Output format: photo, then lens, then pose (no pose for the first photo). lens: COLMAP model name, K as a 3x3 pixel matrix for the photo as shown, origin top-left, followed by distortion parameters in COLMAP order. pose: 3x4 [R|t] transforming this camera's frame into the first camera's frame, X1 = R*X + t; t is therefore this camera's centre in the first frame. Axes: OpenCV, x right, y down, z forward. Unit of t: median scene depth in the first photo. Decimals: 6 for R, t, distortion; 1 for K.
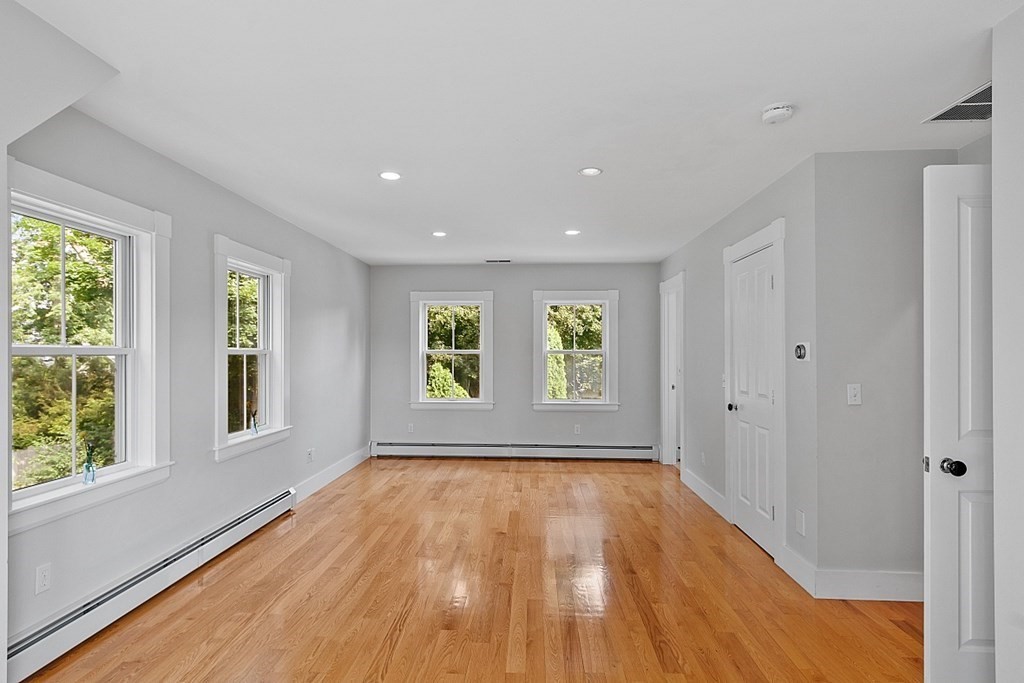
lens RADIAL K [[514.7, 0, 504.8], [0, 514.7, 346.4], [0, 0, 1]] dist [0.000173, -0.000594]
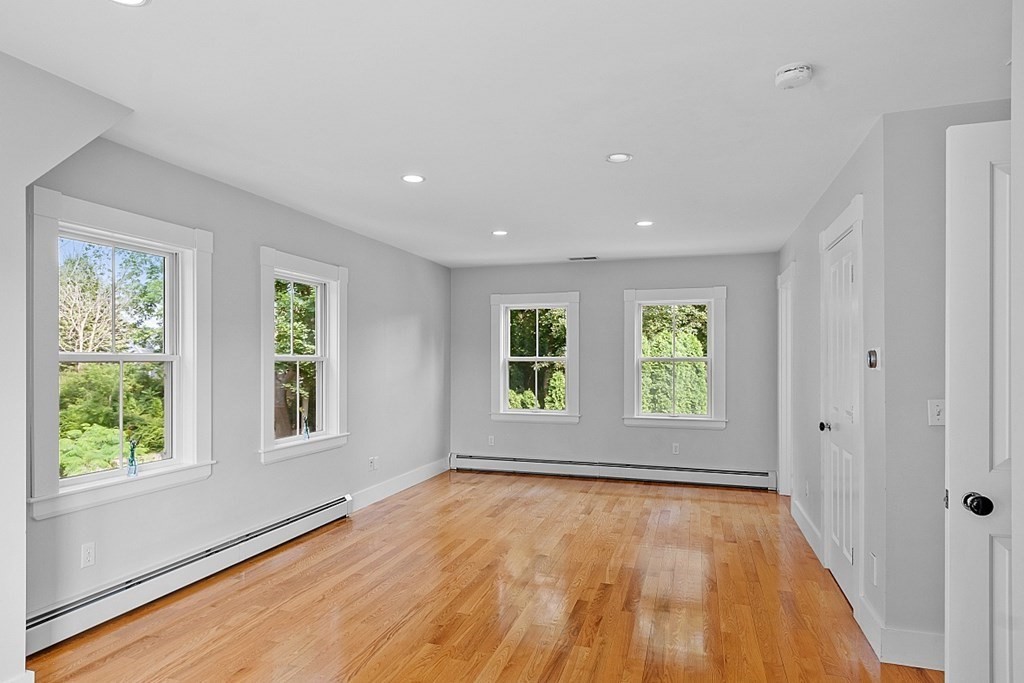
lens RADIAL K [[579.2, 0, 514.7], [0, 579.2, 353.3], [0, 0, 1]] dist [-0.000729, -0.000123]
pose [[0.970986, -0.001646, -0.239132, 0.154467], [0.001693, 0.999999, -0.000010, 0.000463], [0.239131, -0.000395, 0.970987, -0.014251]]
